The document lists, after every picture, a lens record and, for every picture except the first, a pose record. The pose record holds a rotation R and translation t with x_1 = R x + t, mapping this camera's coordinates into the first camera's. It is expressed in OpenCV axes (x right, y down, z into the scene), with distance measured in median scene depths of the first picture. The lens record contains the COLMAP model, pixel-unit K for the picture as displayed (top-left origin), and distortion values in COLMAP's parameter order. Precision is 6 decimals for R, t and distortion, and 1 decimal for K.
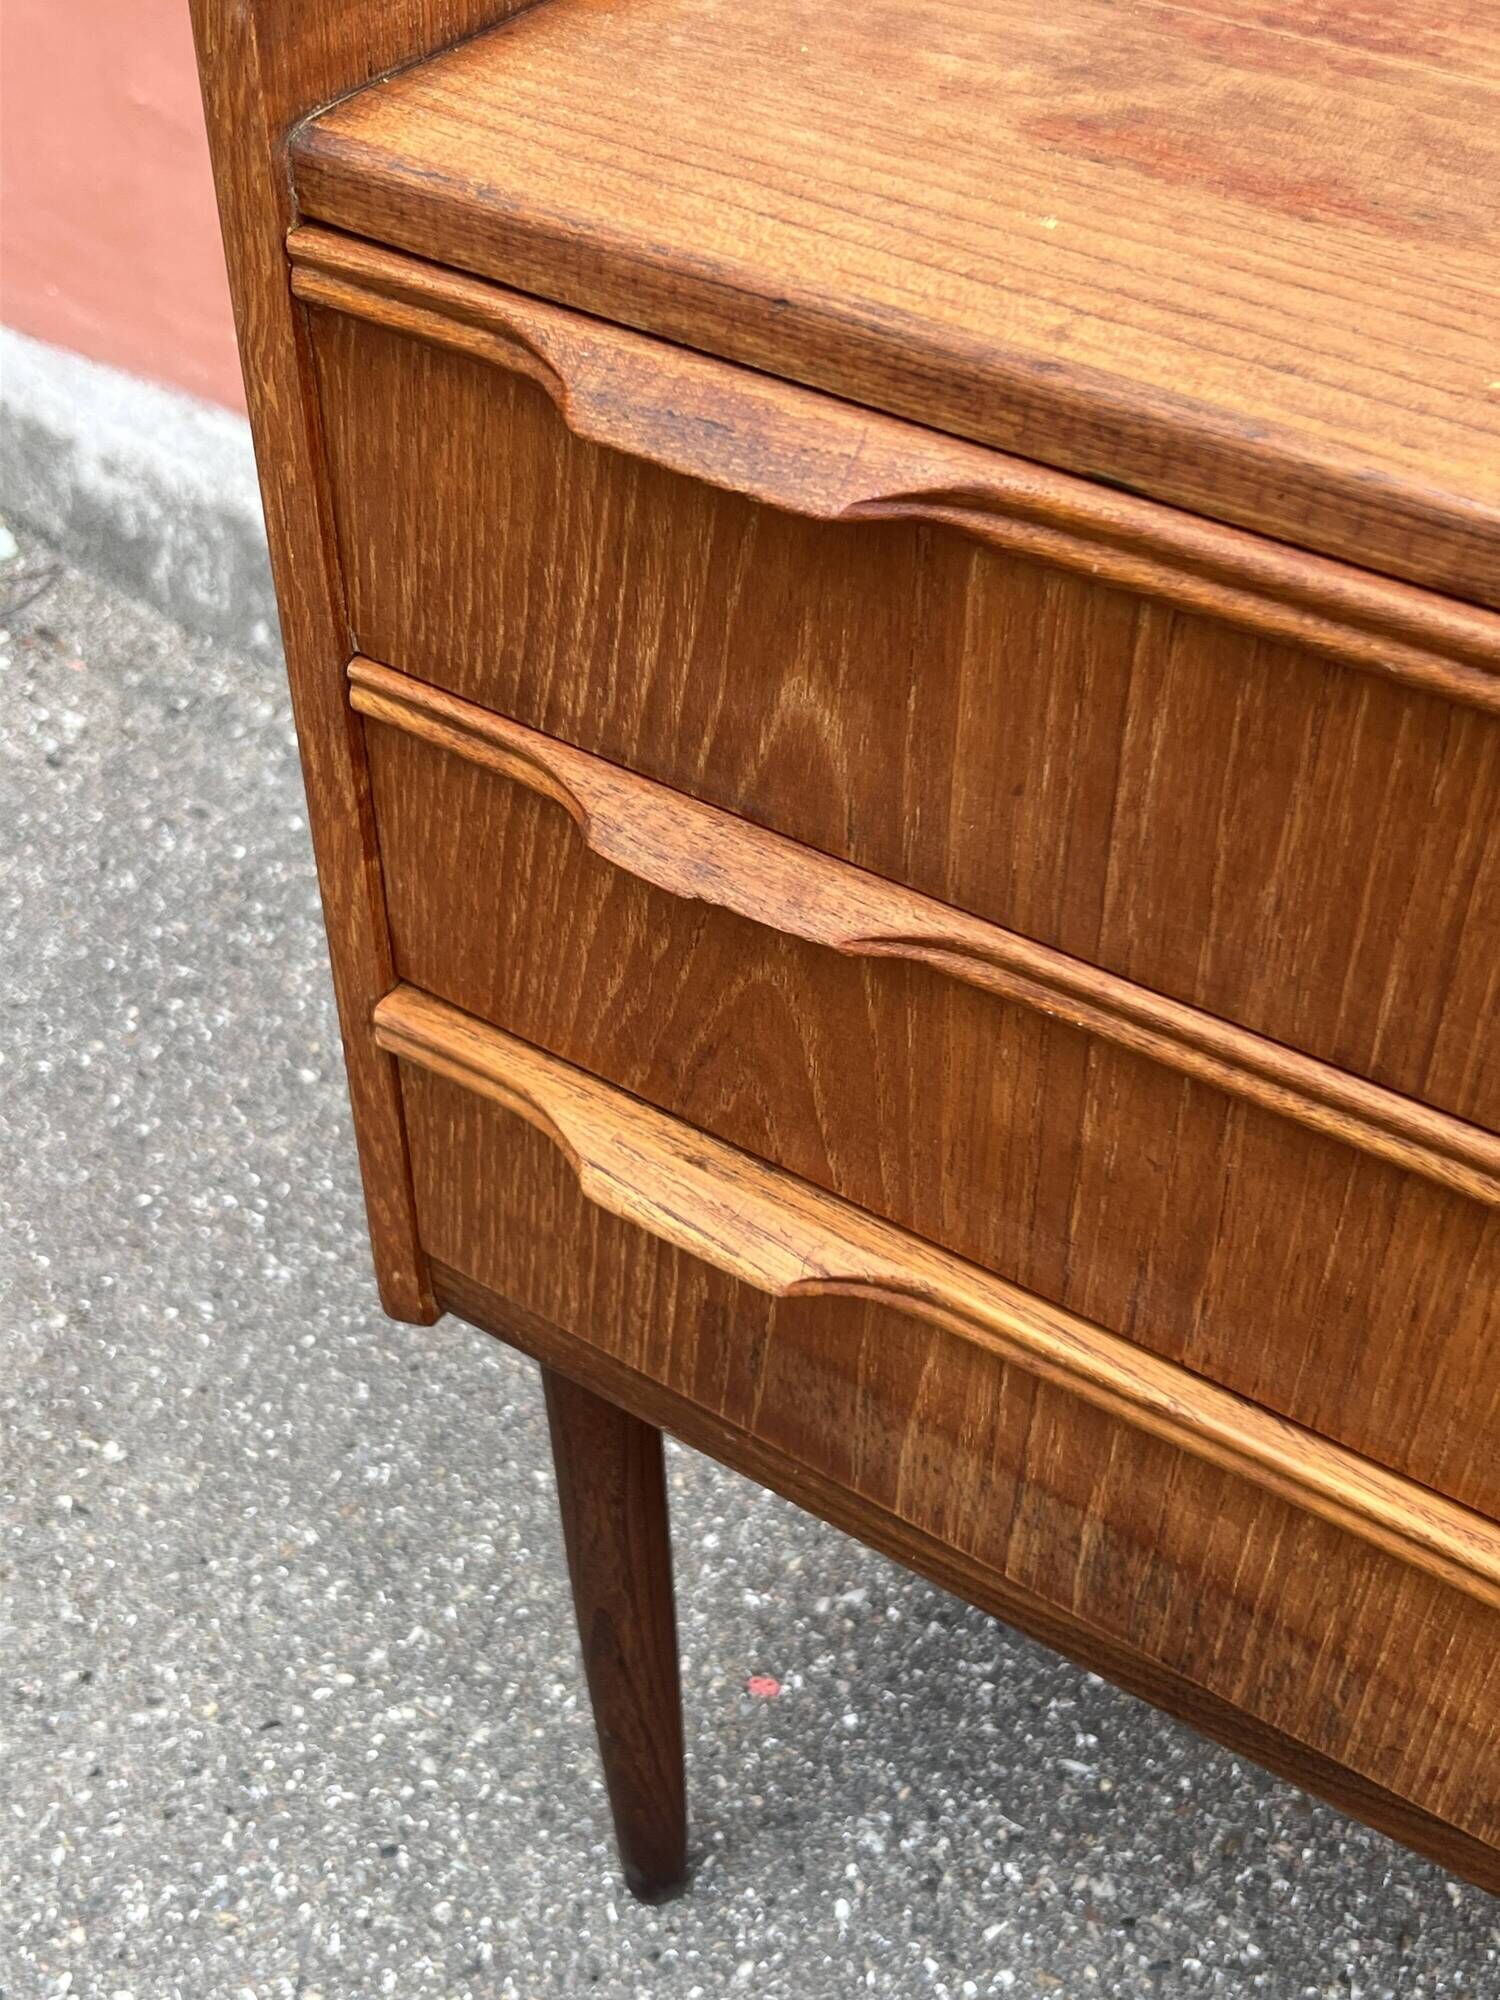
lens RADIAL K [[2364.0, 0, 729.9], [0, 2364.0, 1028.2], [0, 0, 1]] dist [0.128001, -0.384552]
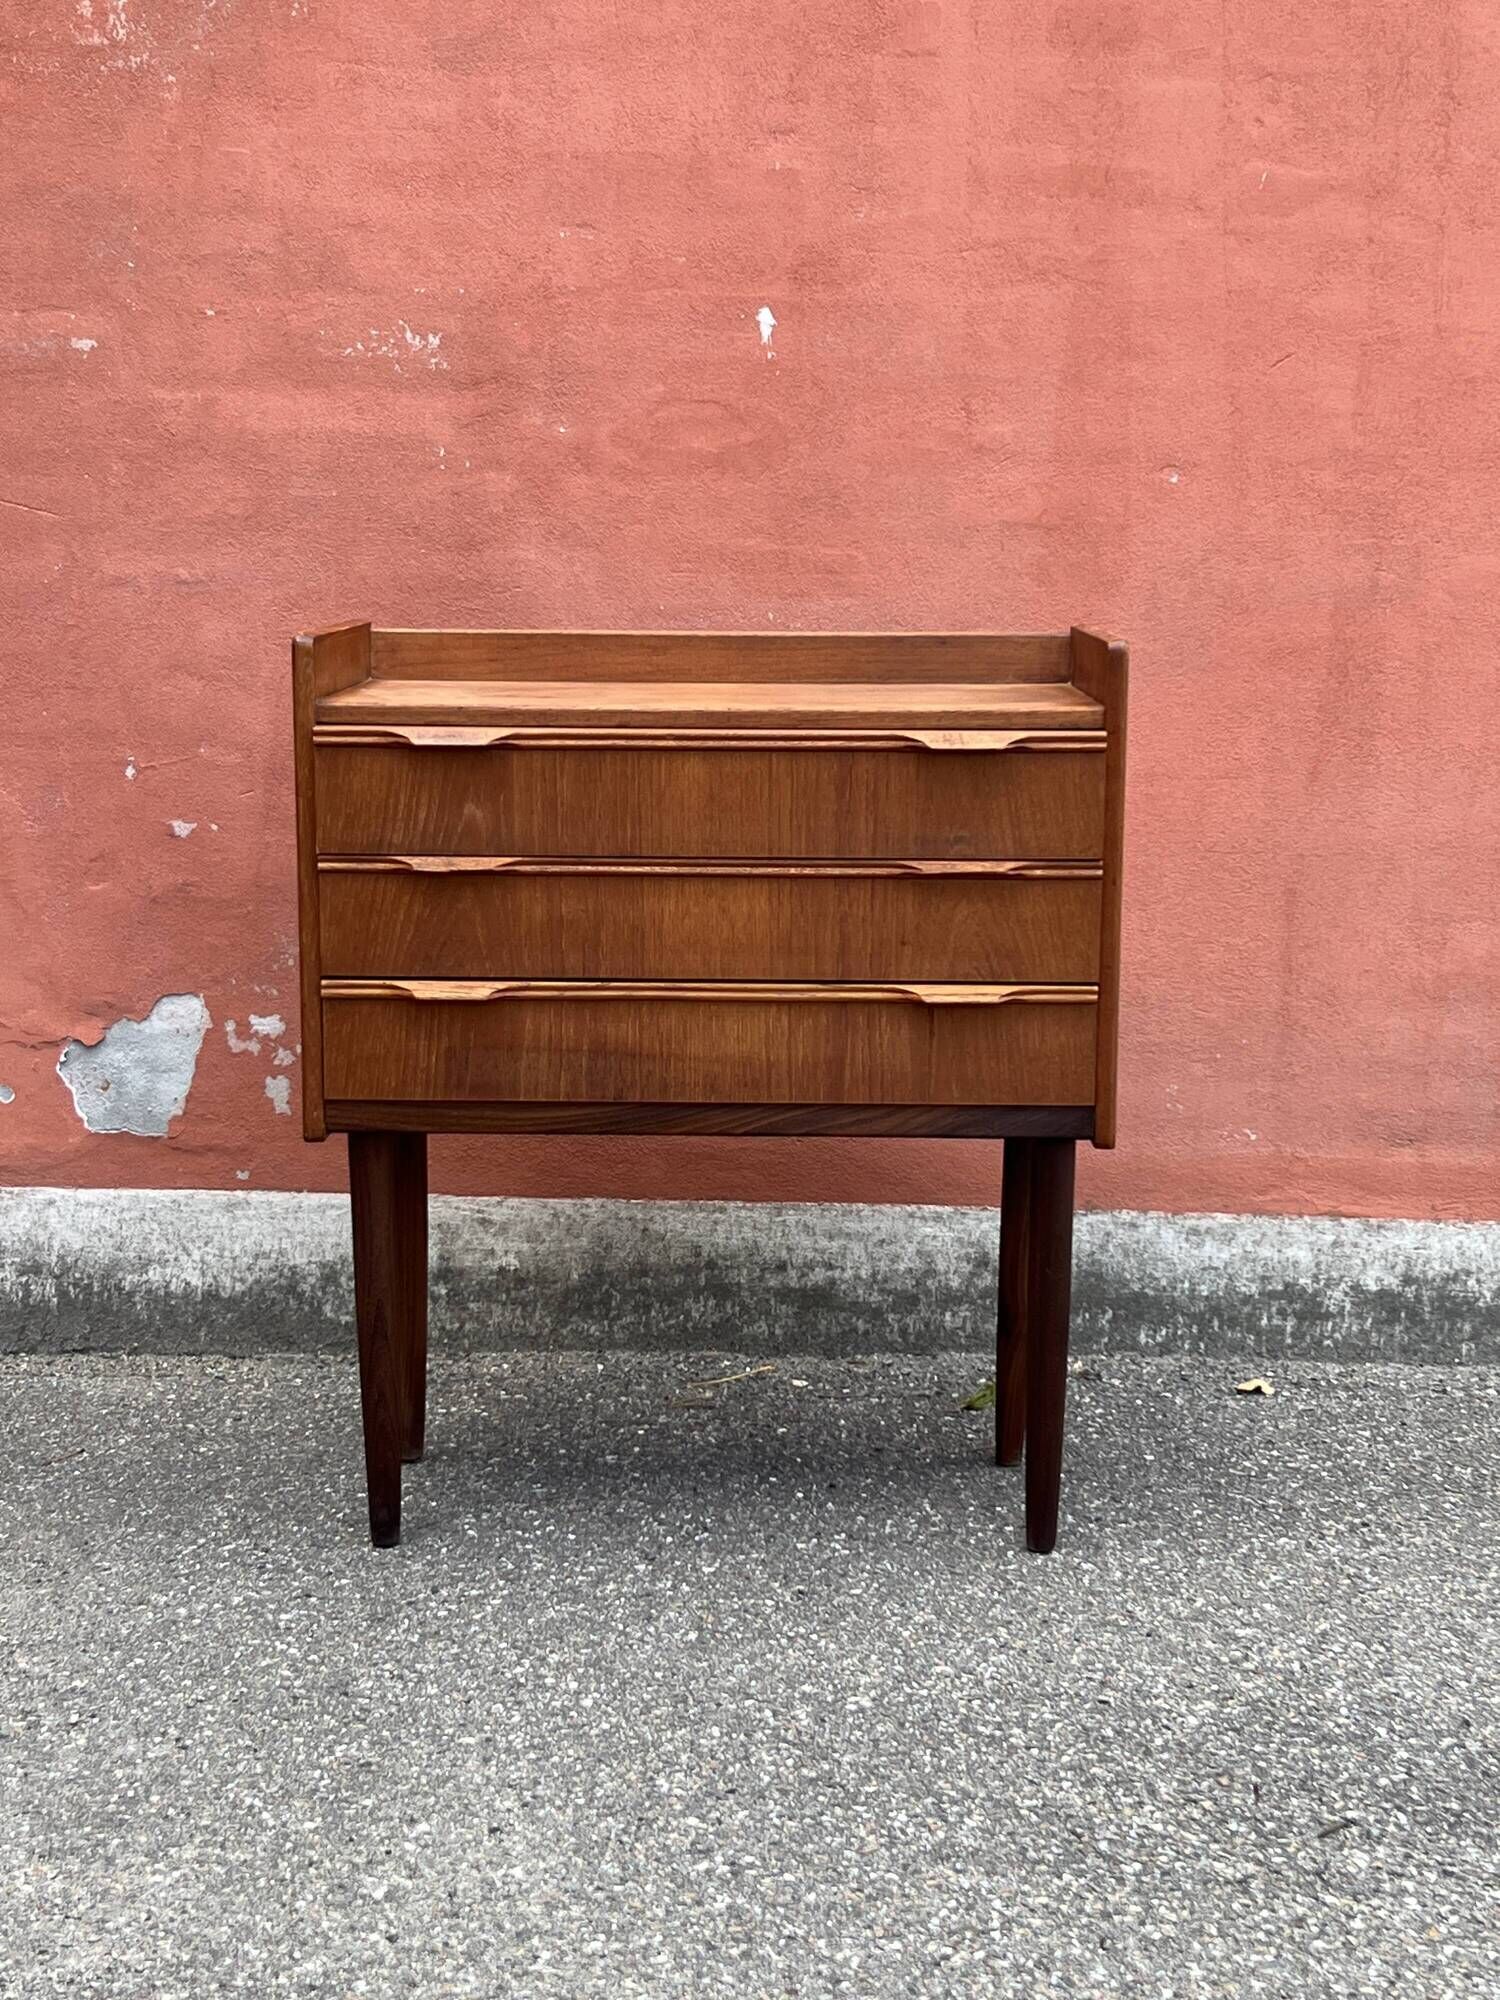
lens RADIAL K [[2879.5, 0, 742.6], [0, 2879.5, 995.9], [0, 0, 1]] dist [0.200973, -0.624580]
pose [[0.839537, -0.090538, 0.535705, -1.098749], [0.367699, 0.820571, -0.437563, 1.196132], [-0.399968, 0.564329, 0.722190, -1.260154]]
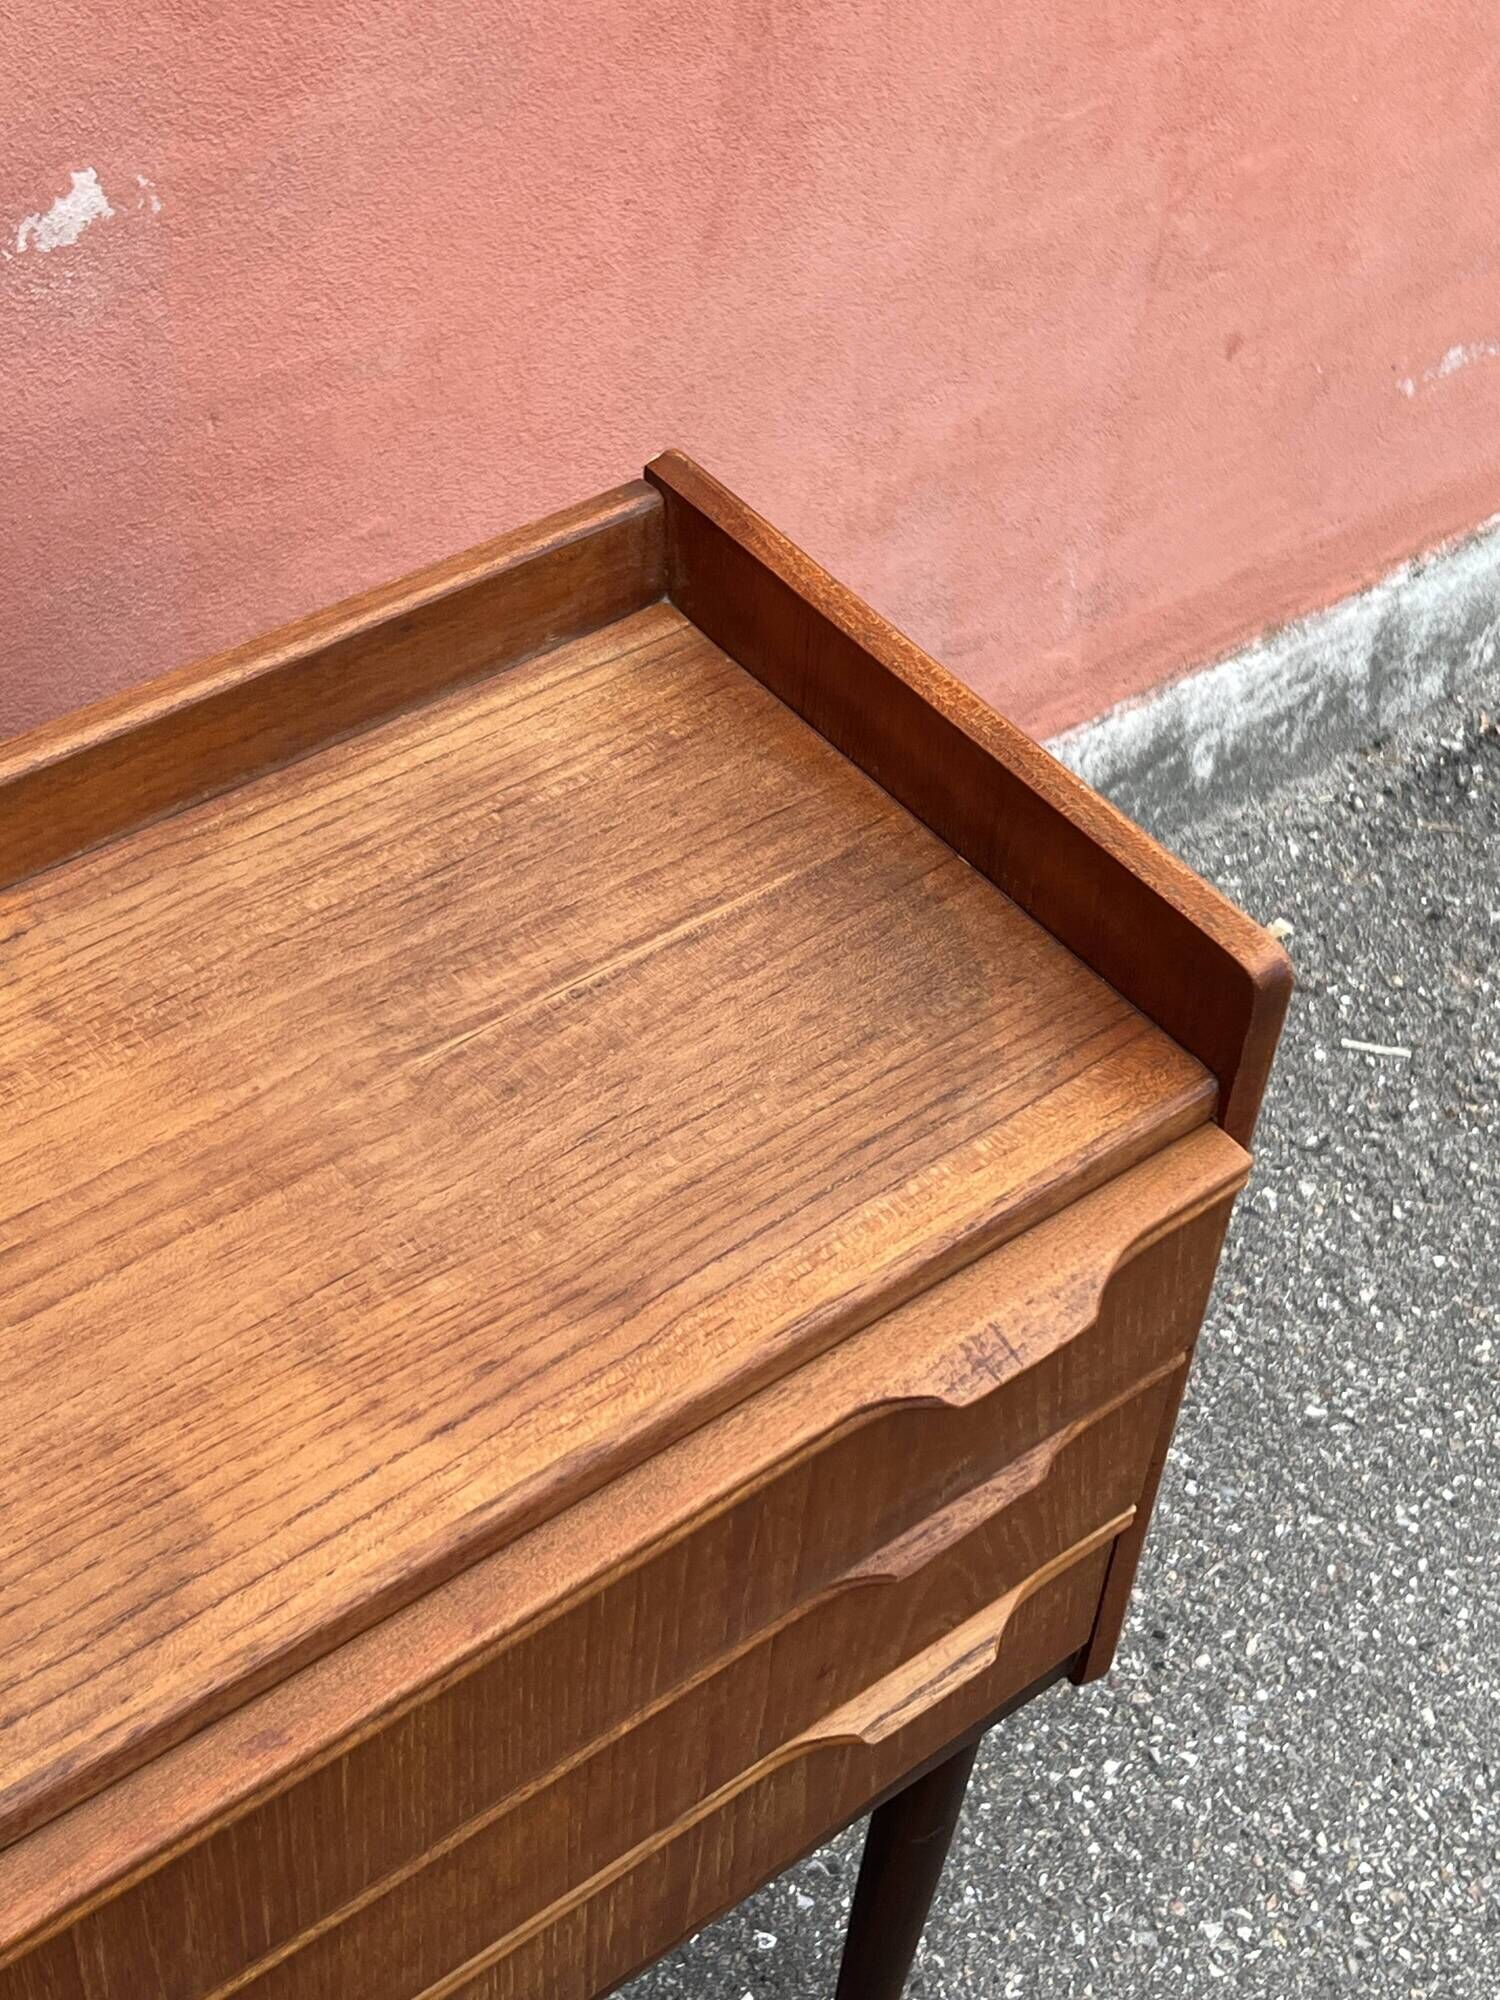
lens RADIAL K [[3177.9, 0, 757.6], [0, 3177.9, 989.4], [0, 0, 1]] dist [0.227025, -0.866210]
pose [[0.298844, -0.670091, 0.679463, -0.304173], [0.596127, 0.687074, 0.415405, -0.497561], [-0.745201, 0.280905, 0.604788, -0.333079]]
